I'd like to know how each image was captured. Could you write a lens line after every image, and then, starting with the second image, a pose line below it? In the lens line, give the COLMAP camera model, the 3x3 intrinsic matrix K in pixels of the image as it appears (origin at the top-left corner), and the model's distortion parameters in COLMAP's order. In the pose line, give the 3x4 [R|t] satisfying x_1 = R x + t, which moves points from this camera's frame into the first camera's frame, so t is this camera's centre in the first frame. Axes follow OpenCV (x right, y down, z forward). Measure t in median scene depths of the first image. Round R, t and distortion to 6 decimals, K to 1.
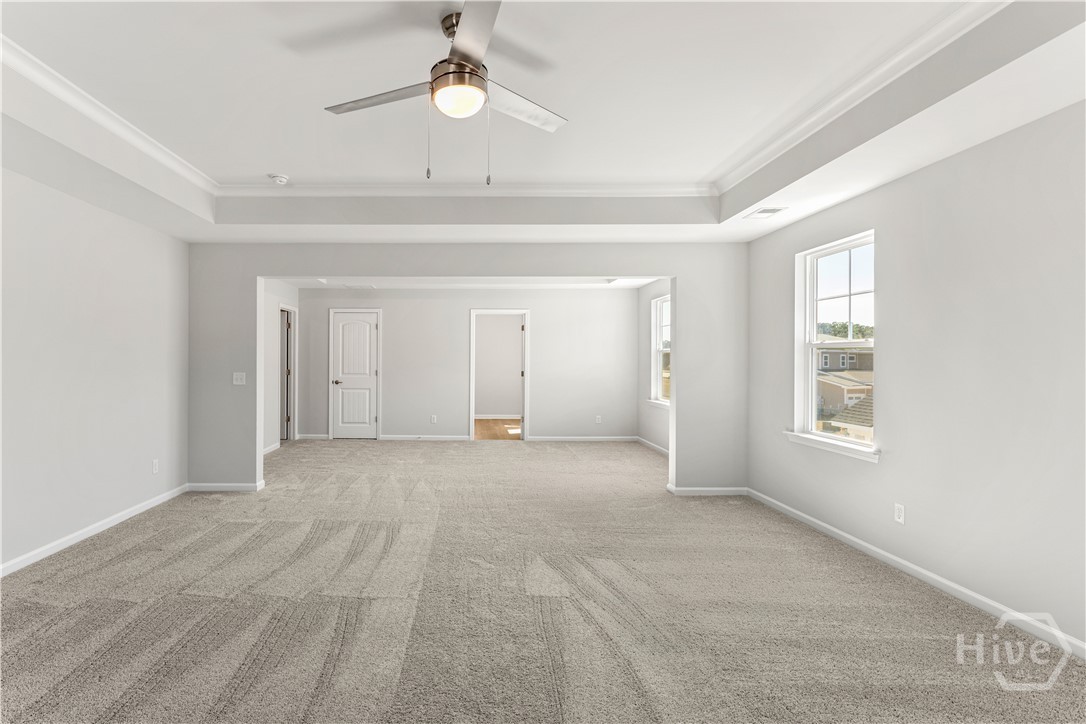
lens RADIAL K [[573.2, 0, 545.9], [0, 573.2, 355.3], [0, 0, 1]] dist [-0.005504, 0.000575]
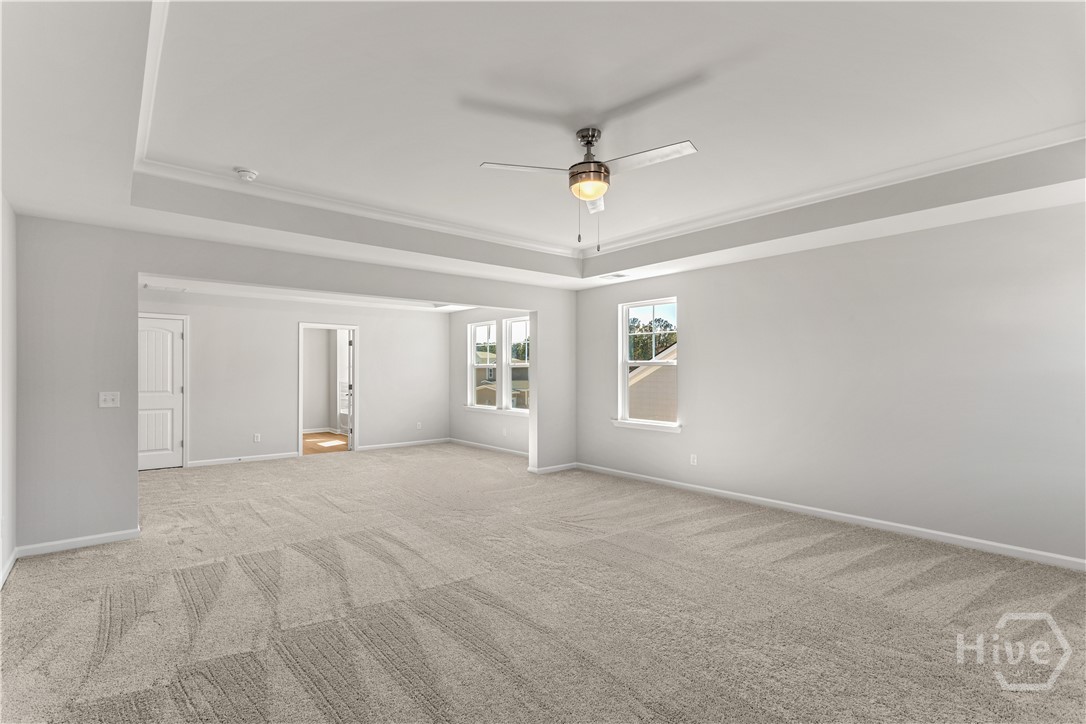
lens RADIAL K [[543.6, 0, 543.0], [0, 543.6, 362.0], [0, 0, 1]] dist [-0.001447, 0.000256]
pose [[0.743713, 0.009064, 0.668438, -0.678537], [-0.001557, 0.999929, -0.011827, -0.003379], [-0.668498, 0.007755, 0.743674, 0.051055]]
